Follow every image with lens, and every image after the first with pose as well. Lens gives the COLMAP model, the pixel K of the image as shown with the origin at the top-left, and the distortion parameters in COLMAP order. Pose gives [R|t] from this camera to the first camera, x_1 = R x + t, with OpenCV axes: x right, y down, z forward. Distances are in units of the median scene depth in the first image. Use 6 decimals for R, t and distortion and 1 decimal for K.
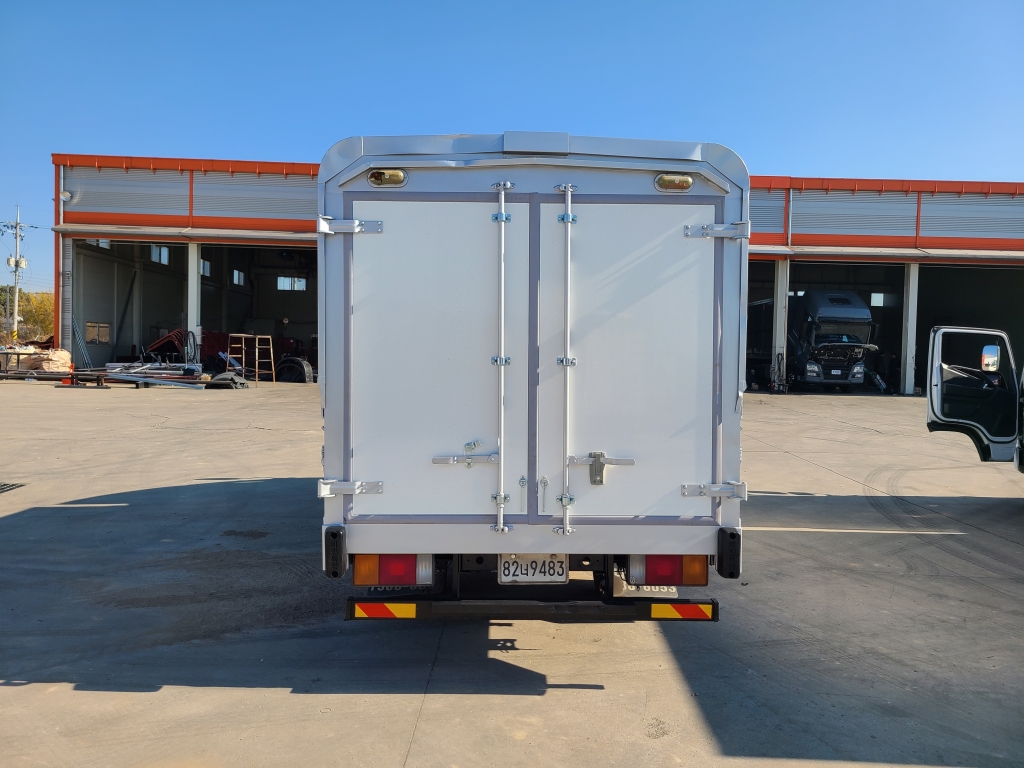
lens RADIAL K [[771.4, 0, 512.9], [0, 771.4, 372.2], [0, 0, 1]] dist [0.050623, -0.028813]
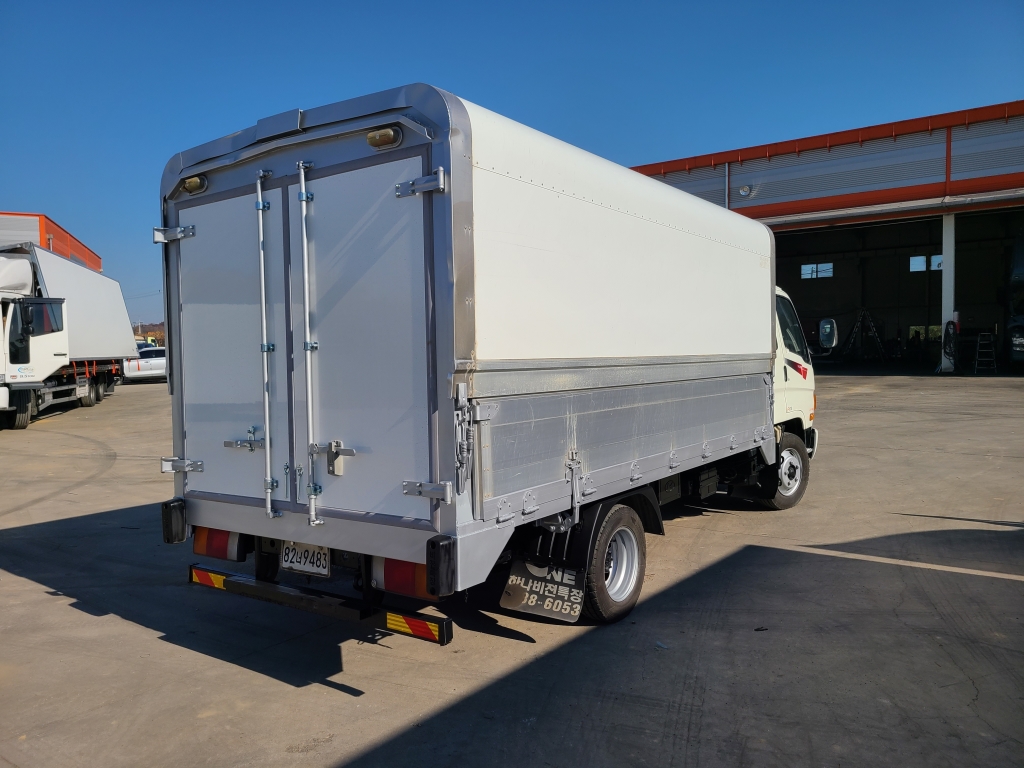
lens RADIAL K [[771.4, 0, 512.9], [0, 771.4, 372.2], [0, 0, 1]] dist [0.050623, -0.028813]
pose [[0.802390, -0.019521, -0.596481, 0.842011], [0.023355, 0.999726, -0.001301, 0.025858], [0.596343, -0.012886, 0.802626, 0.374077]]
